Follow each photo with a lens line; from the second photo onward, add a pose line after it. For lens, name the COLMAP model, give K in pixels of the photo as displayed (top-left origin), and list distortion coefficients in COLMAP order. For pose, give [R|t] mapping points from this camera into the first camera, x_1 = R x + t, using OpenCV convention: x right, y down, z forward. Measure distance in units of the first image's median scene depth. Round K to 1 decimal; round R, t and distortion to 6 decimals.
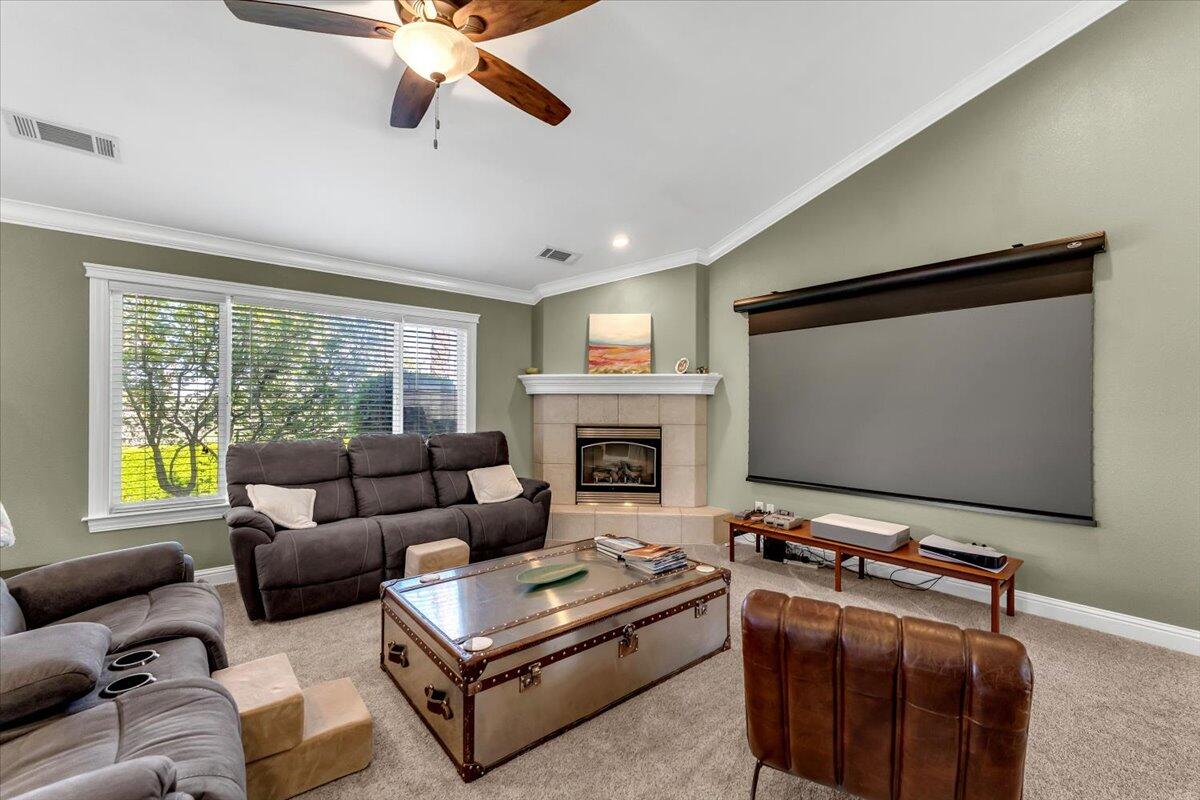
lens RADIAL K [[499.6, 0, 601.9], [0, 499.6, 413.1], [0, 0, 1]] dist [0.000279, 0.000123]
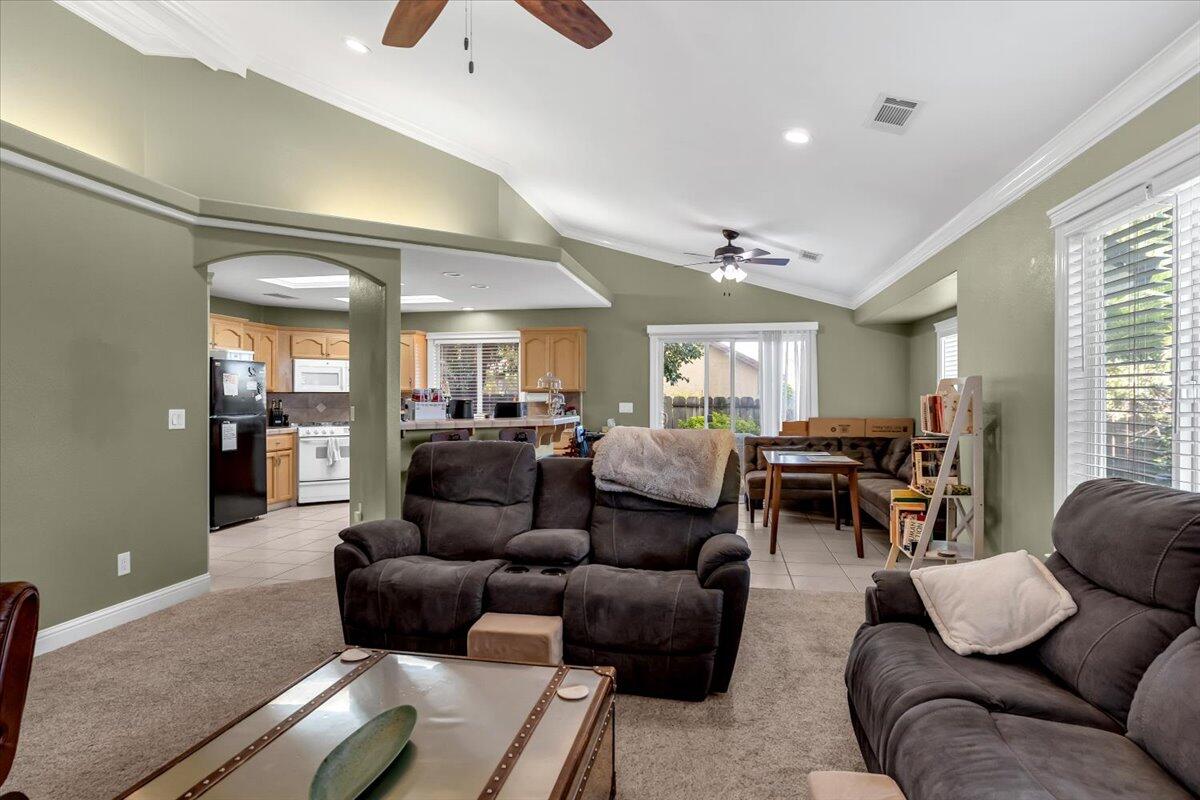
lens RADIAL K [[657.7, 0, 600.0], [0, 657.7, 400.0], [0, 0, 1]] dist [0.018614, 0.000057]
pose [[-0.782090, 0.001812, -0.623162, 0.067195], [-0.007427, 0.999898, 0.012229, -0.015488], [0.623121, 0.014192, -0.781997, 0.853764]]
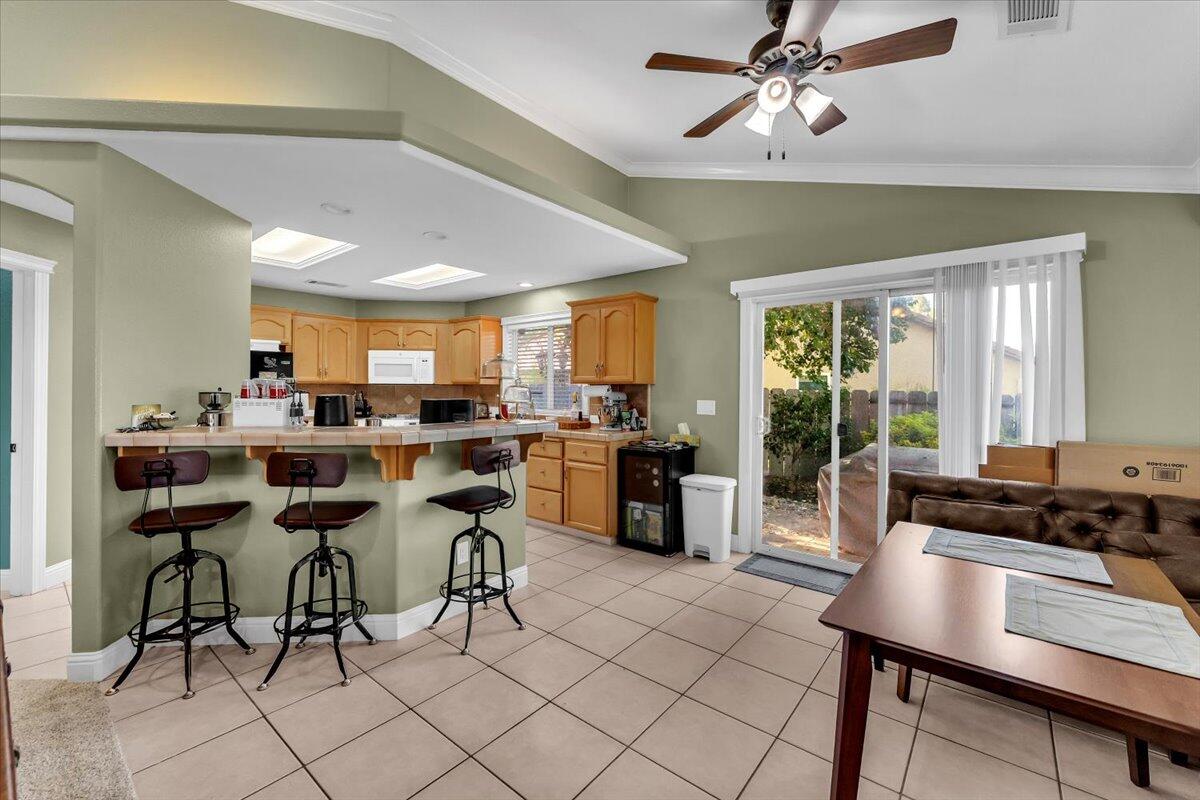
lens RADIAL K [[490.3, 0, 601.2], [0, 490.3, 387.6], [0, 0, 1]] dist [0.009970, 0.000062]
pose [[-0.982891, -0.006990, -0.184055, -0.709254], [-0.009101, 0.999902, 0.010626, -0.018237], [0.183962, 0.012119, -0.982859, 0.377477]]
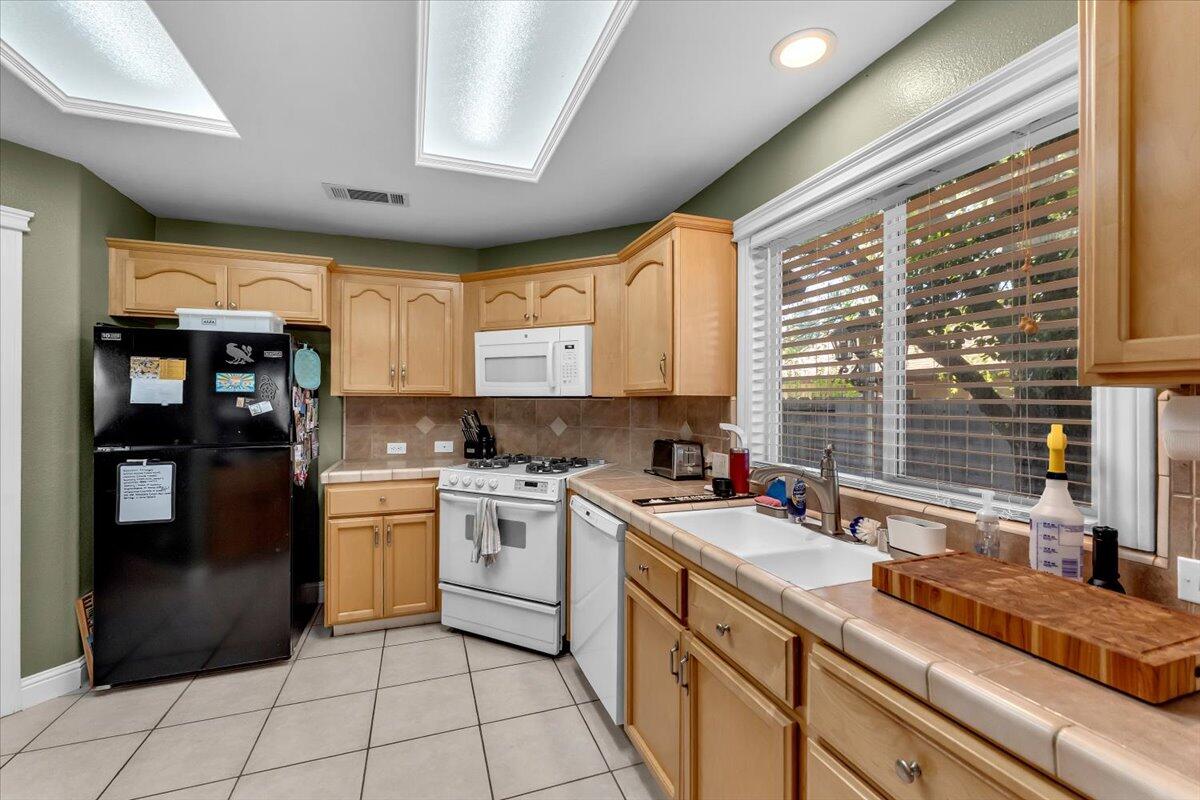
lens RADIAL K [[487.0, 0, 583.2], [0, 487.0, 401.3], [0, 0, 1]] dist [-0.000267, 0.000310]
pose [[-0.928677, -0.006463, 0.370834, -0.728034], [-0.001845, 0.999916, 0.012805, -0.011647], [-0.370886, 0.011208, -0.928611, -0.384450]]
